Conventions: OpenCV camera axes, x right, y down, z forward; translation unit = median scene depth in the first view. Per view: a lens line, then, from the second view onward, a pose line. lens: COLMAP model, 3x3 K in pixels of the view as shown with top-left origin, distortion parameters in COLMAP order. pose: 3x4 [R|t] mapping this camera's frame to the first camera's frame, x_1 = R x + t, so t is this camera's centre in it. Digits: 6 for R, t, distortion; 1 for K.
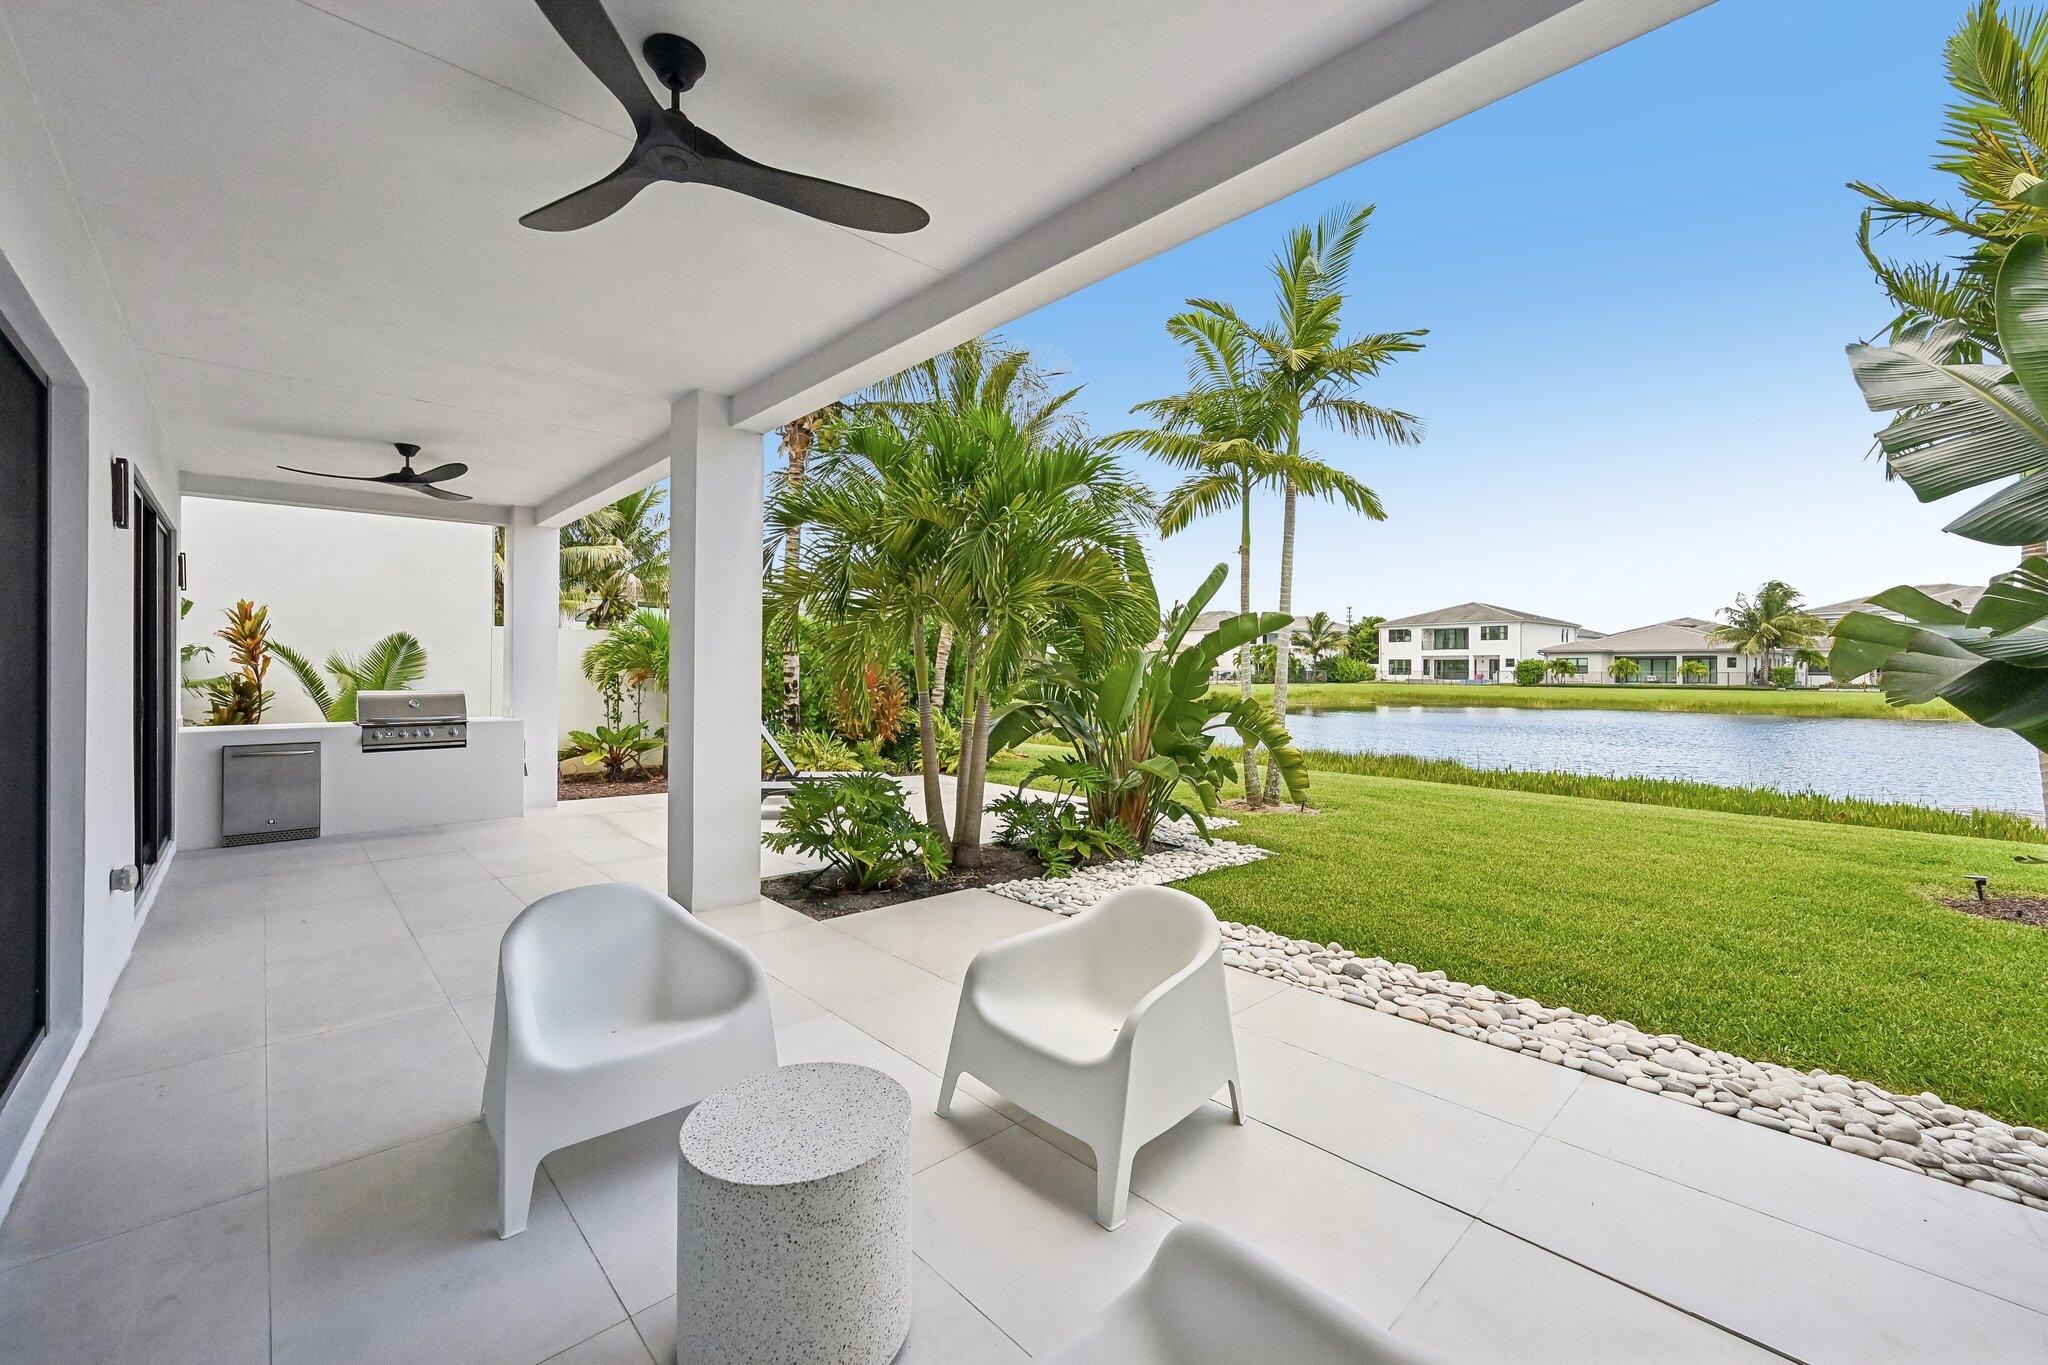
lens RADIAL K [[807.9, 0, 1020.0], [0, 807.9, 677.9], [0, 0, 1]] dist [0.000935, -0.000402]
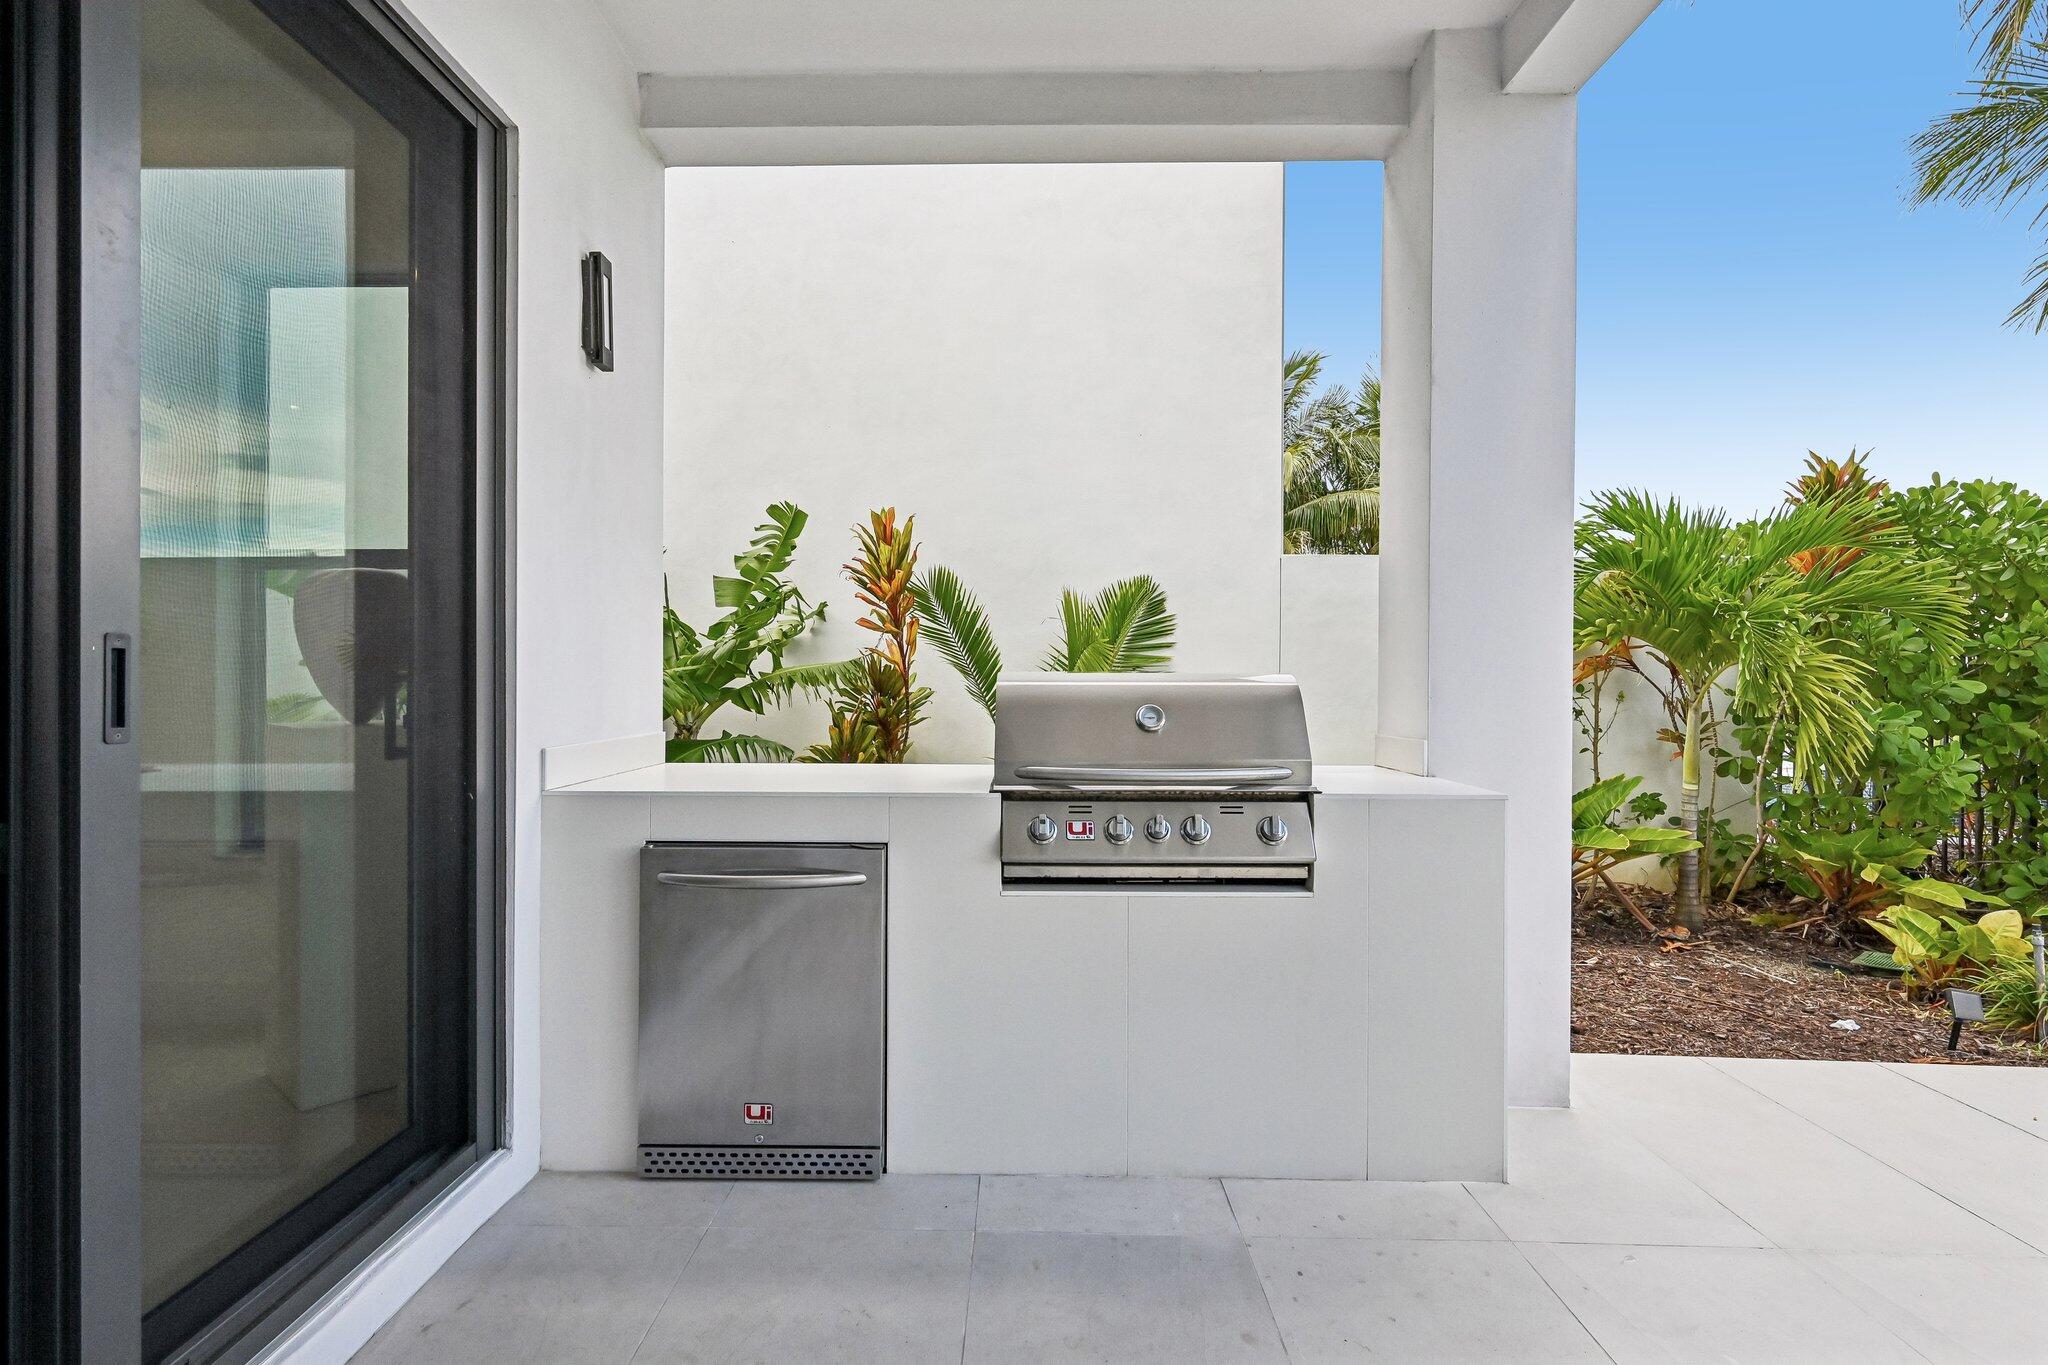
lens RADIAL K [[1012.0, 0, 1025.5], [0, 1012.0, 683.2], [0, 0, 1]] dist [-0.000344, -0.000009]
pose [[0.719038, -0.002817, -0.694965, -0.461446], [-0.001914, 0.999980, -0.006033, 0.018970], [0.694968, 0.005669, 0.719018, 0.616136]]
